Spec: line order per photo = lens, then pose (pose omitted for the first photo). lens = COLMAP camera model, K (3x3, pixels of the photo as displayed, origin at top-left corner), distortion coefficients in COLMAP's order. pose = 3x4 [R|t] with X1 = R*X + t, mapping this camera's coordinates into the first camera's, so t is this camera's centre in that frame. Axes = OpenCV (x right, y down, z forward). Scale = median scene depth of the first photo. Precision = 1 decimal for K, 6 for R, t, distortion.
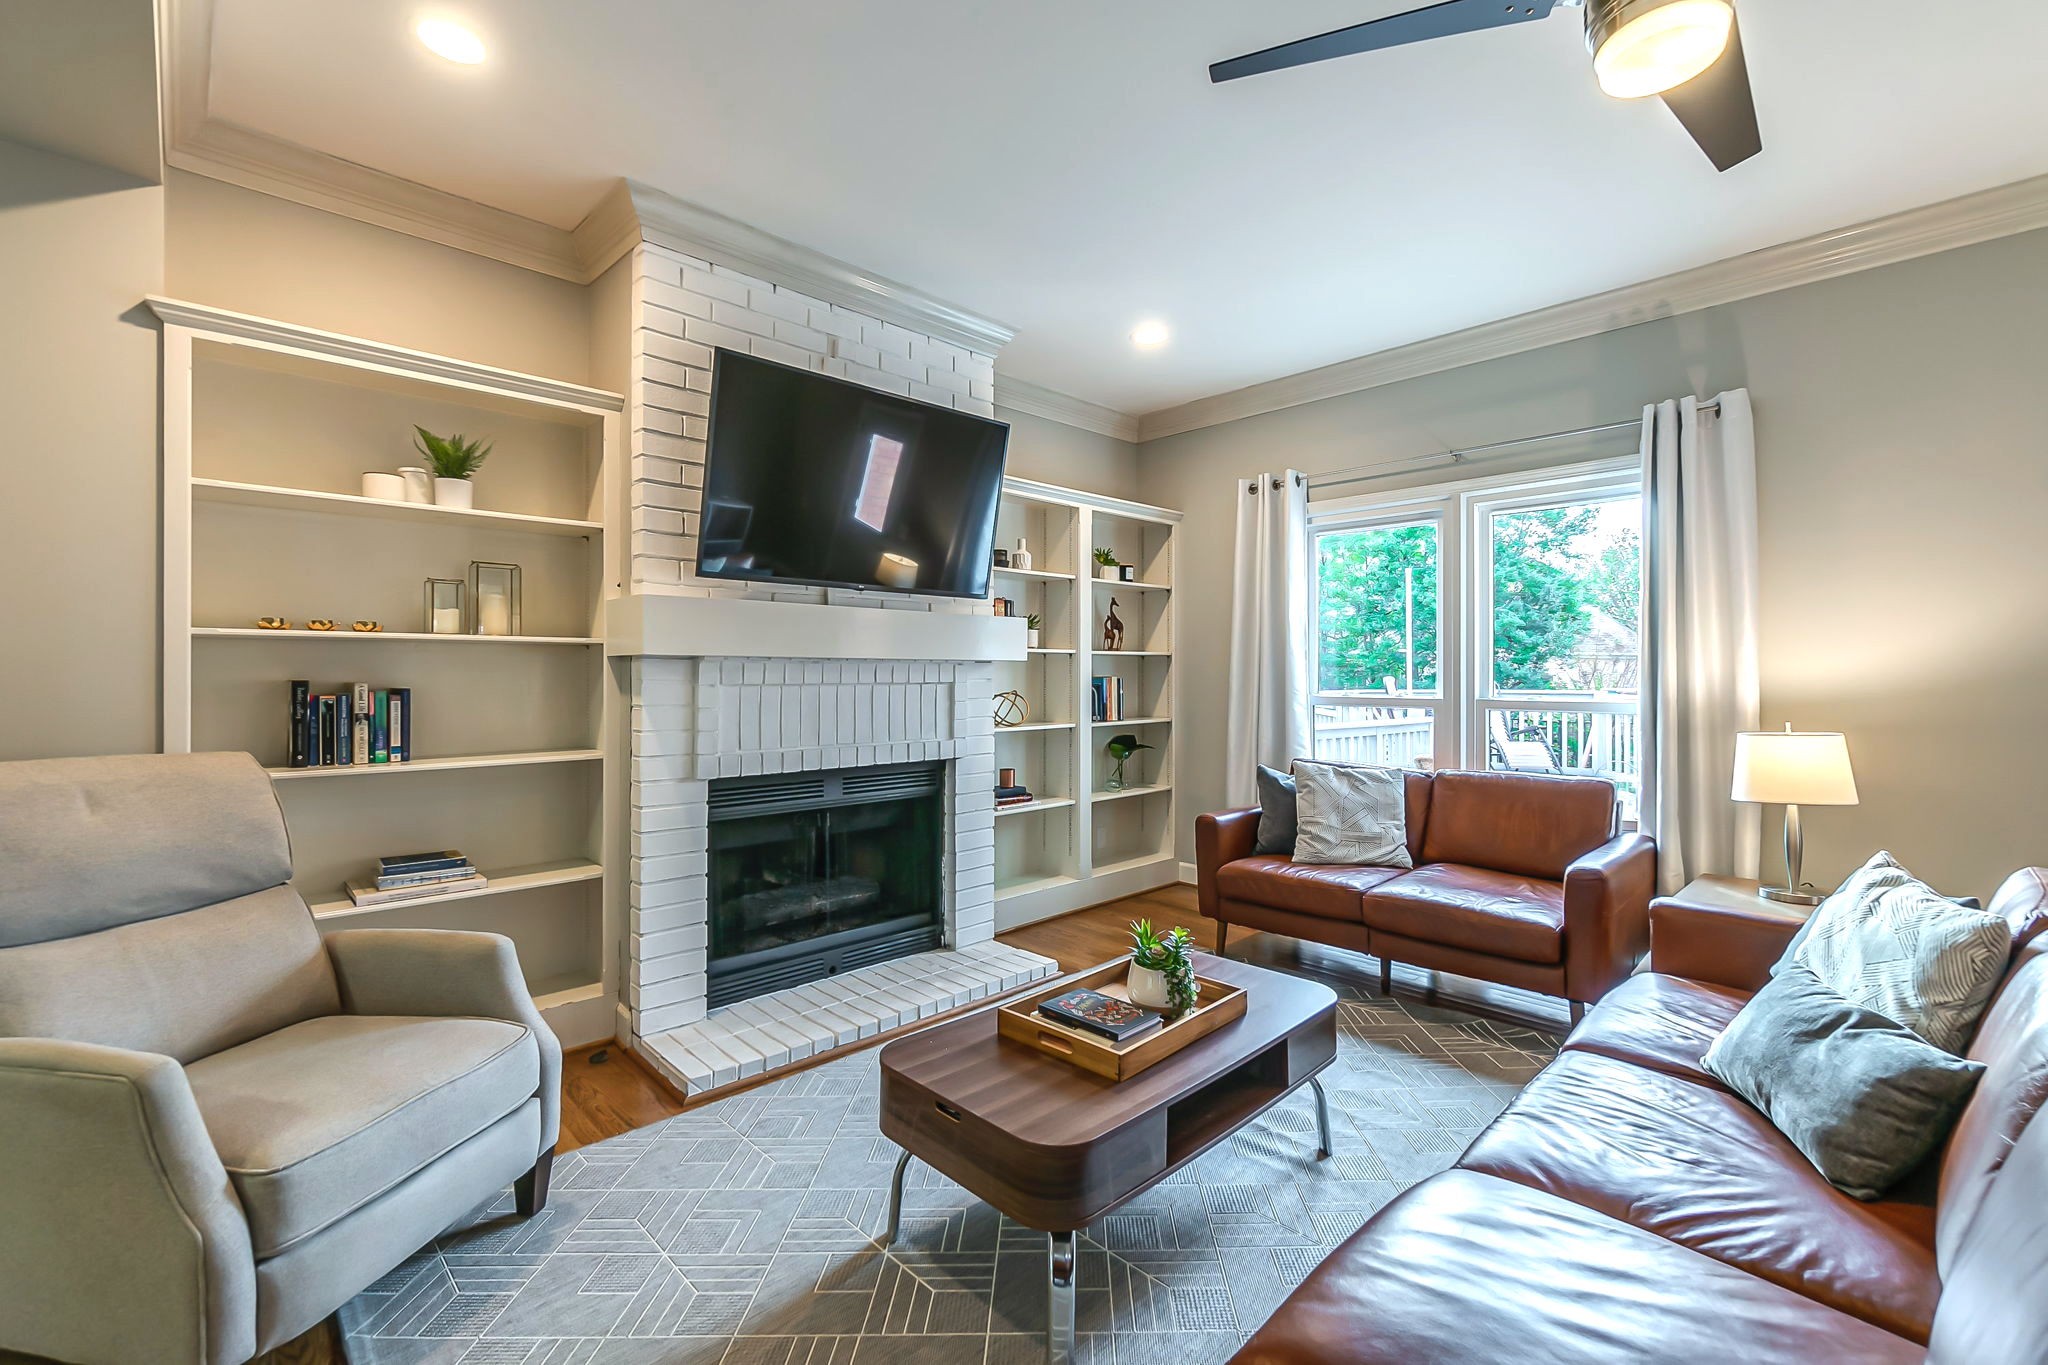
lens RADIAL K [[880.2, 0, 1012.4], [0, 880.2, 670.4], [0, 0, 1]] dist [-0.000722, 0.000091]
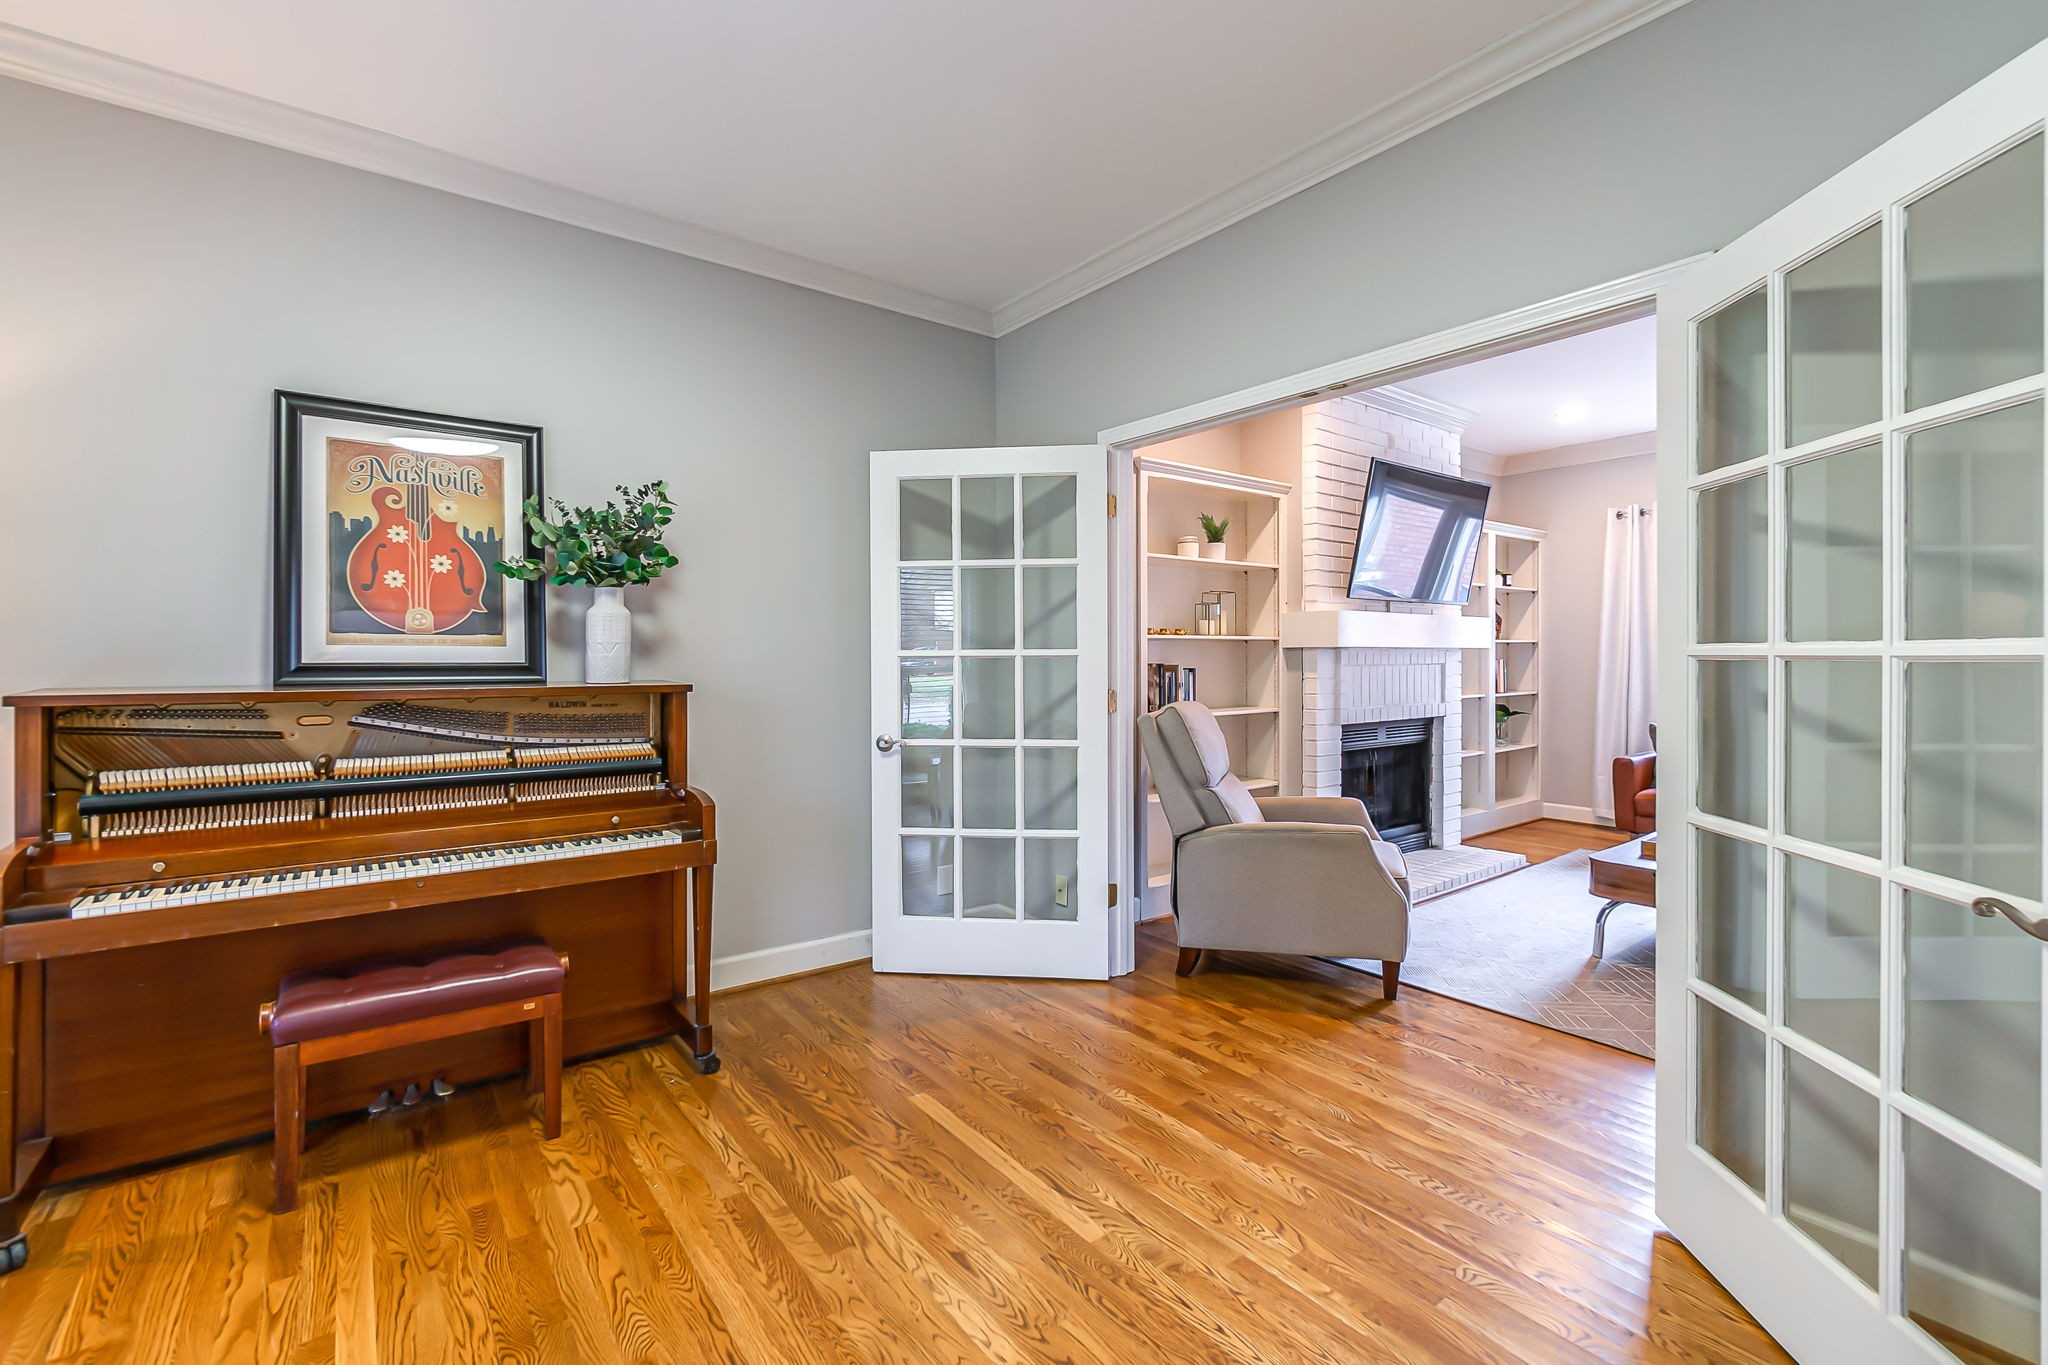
lens RADIAL K [[941.6, 0, 1022.9], [0, 941.6, 667.3], [0, 0, 1]] dist [0.015257, 0.000891]
pose [[0.997032, -0.006482, -0.076716, -0.630344], [0.007269, 0.999924, 0.009982, -0.000611], [0.076646, -0.010510, 0.997003, -0.593721]]
